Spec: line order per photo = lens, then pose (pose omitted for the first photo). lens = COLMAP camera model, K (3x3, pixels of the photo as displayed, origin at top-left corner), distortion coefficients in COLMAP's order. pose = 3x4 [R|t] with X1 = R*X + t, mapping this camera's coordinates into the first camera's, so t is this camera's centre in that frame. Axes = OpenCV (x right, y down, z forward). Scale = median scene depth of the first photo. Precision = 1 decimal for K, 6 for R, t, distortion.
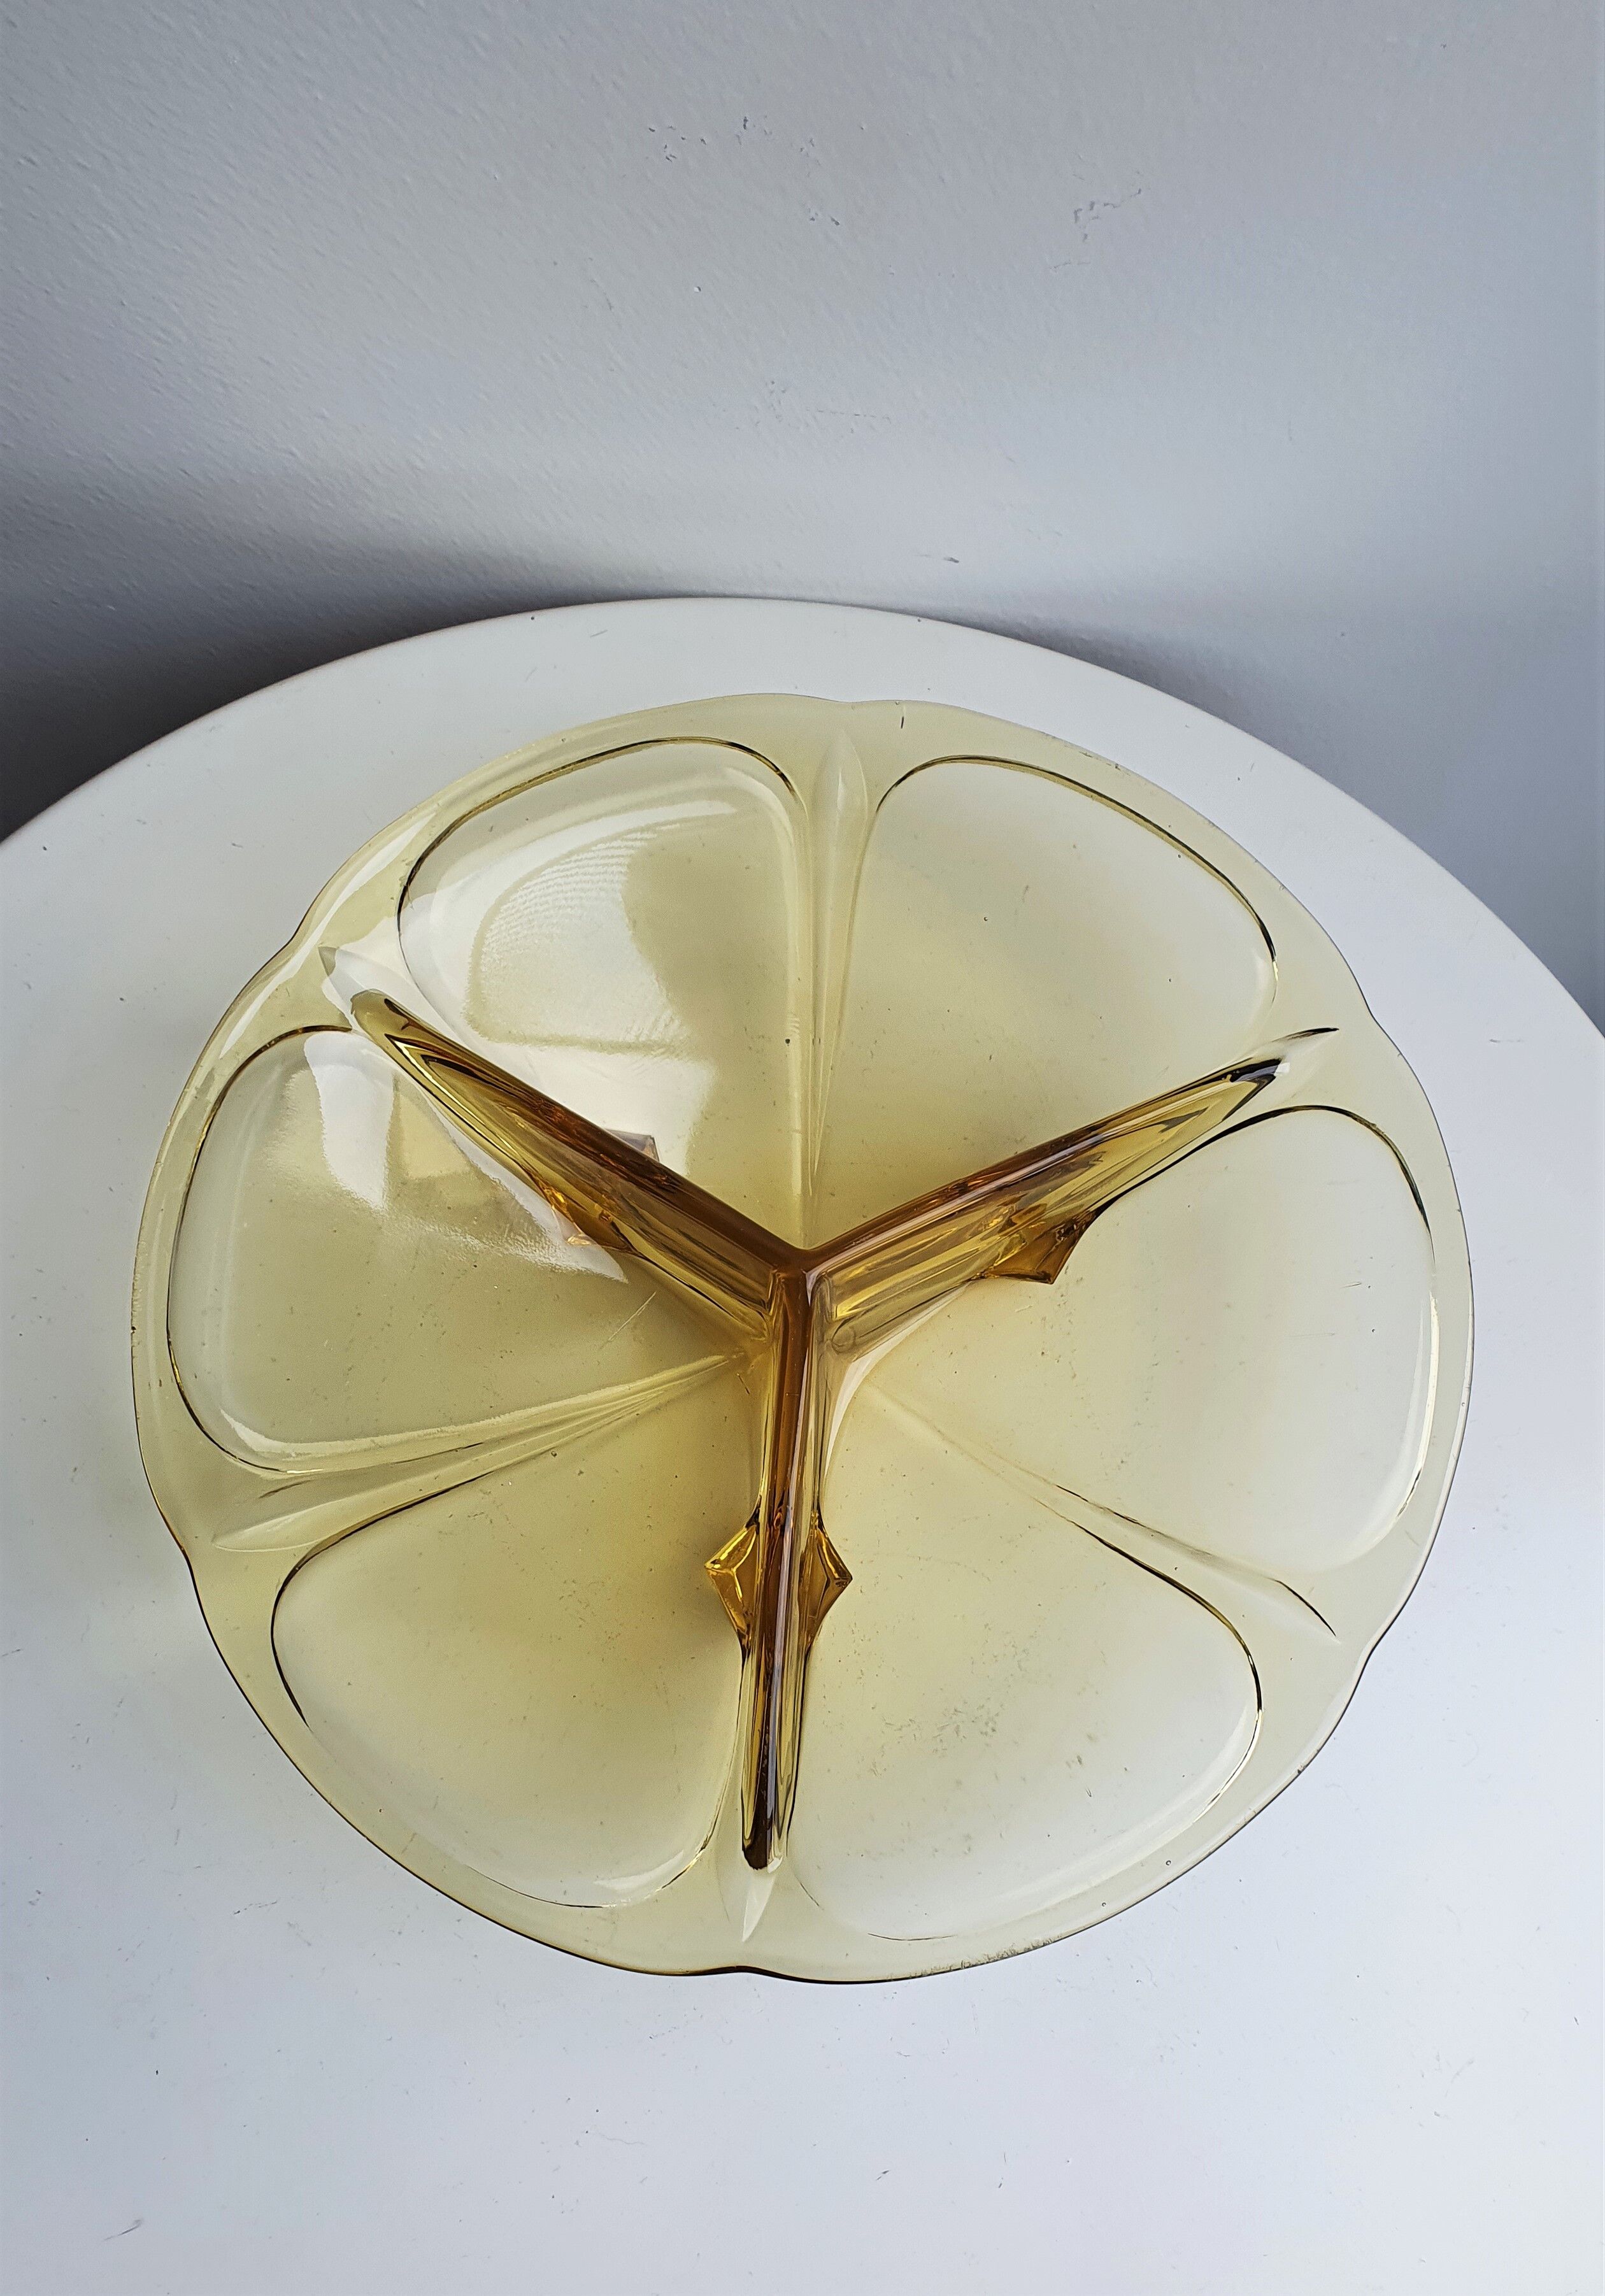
lens RADIAL K [[1804.2, 0, 831.9], [0, 1804.2, 1203.8], [0, 0, 1]] dist [-0.034294, 0.035720]
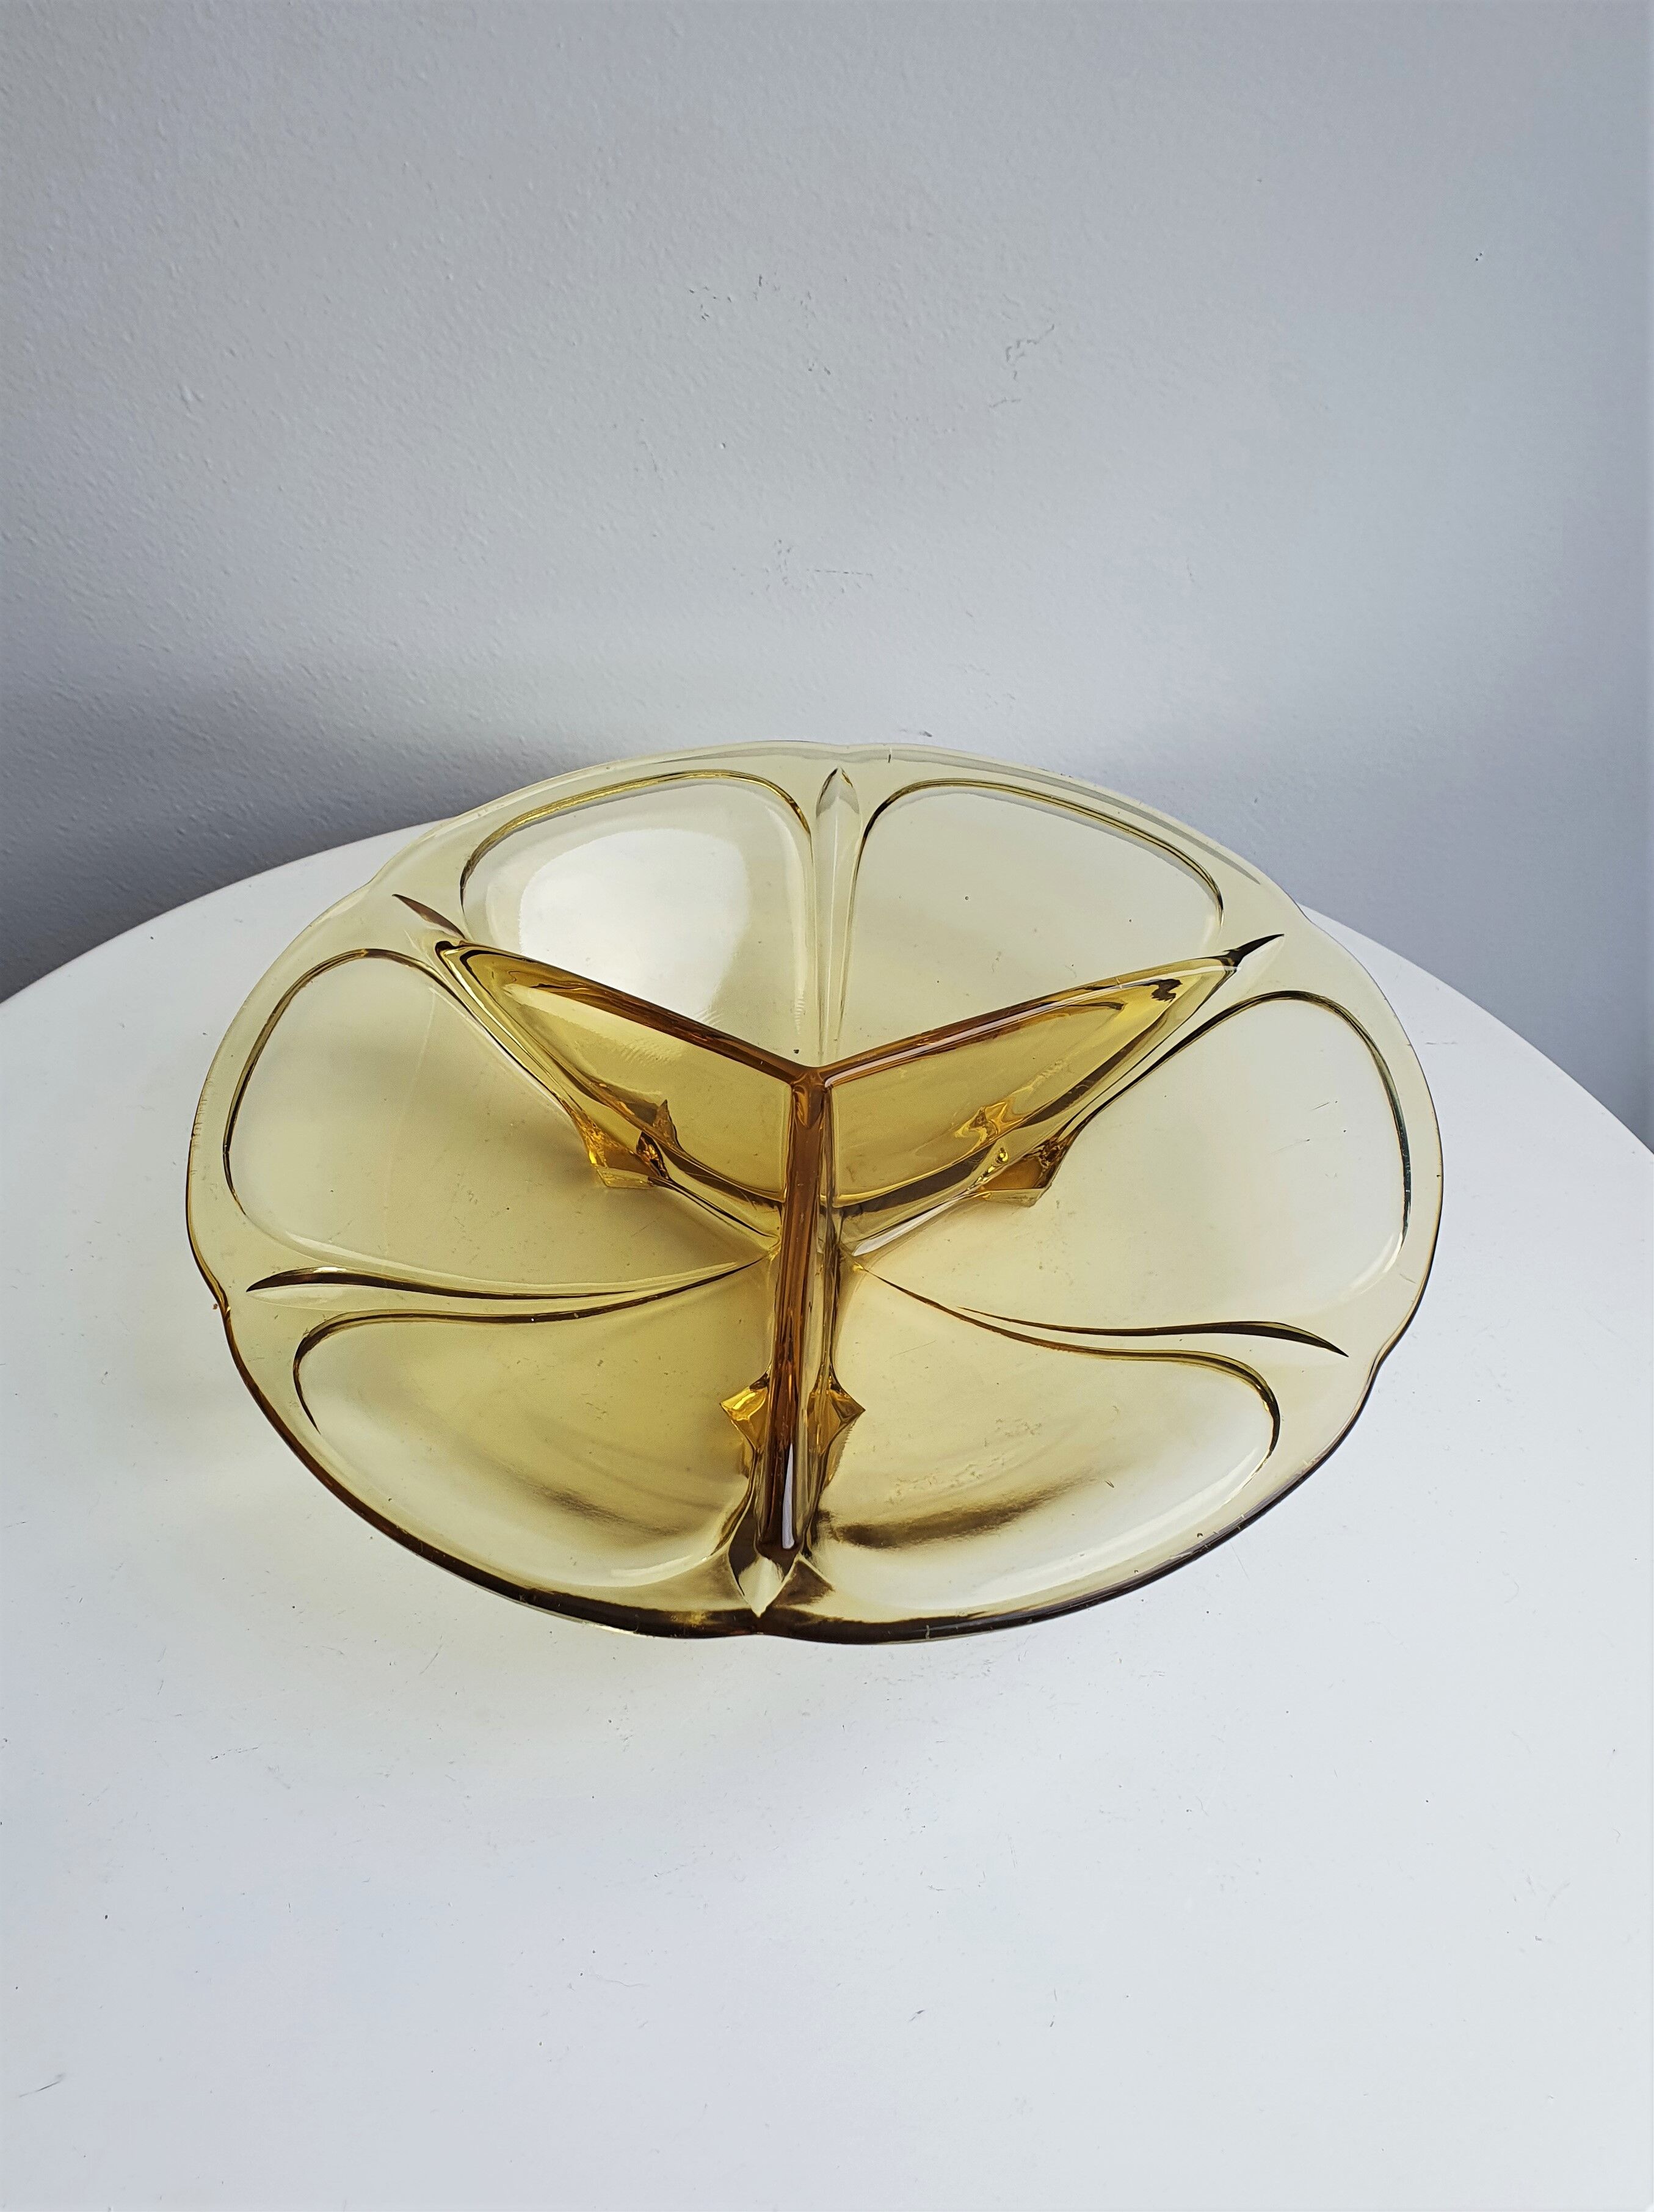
lens RADIAL K [[1715.2, 0, 815.0], [0, 1715.2, 1170.3], [0, 0, 1]] dist [-0.022524, 0.032131]
pose [[0.999852, -0.016289, -0.005499, -0.009917], [0.012721, 0.916125, -0.400691, 0.494623], [0.011565, 0.400562, 0.916197, 0.068592]]
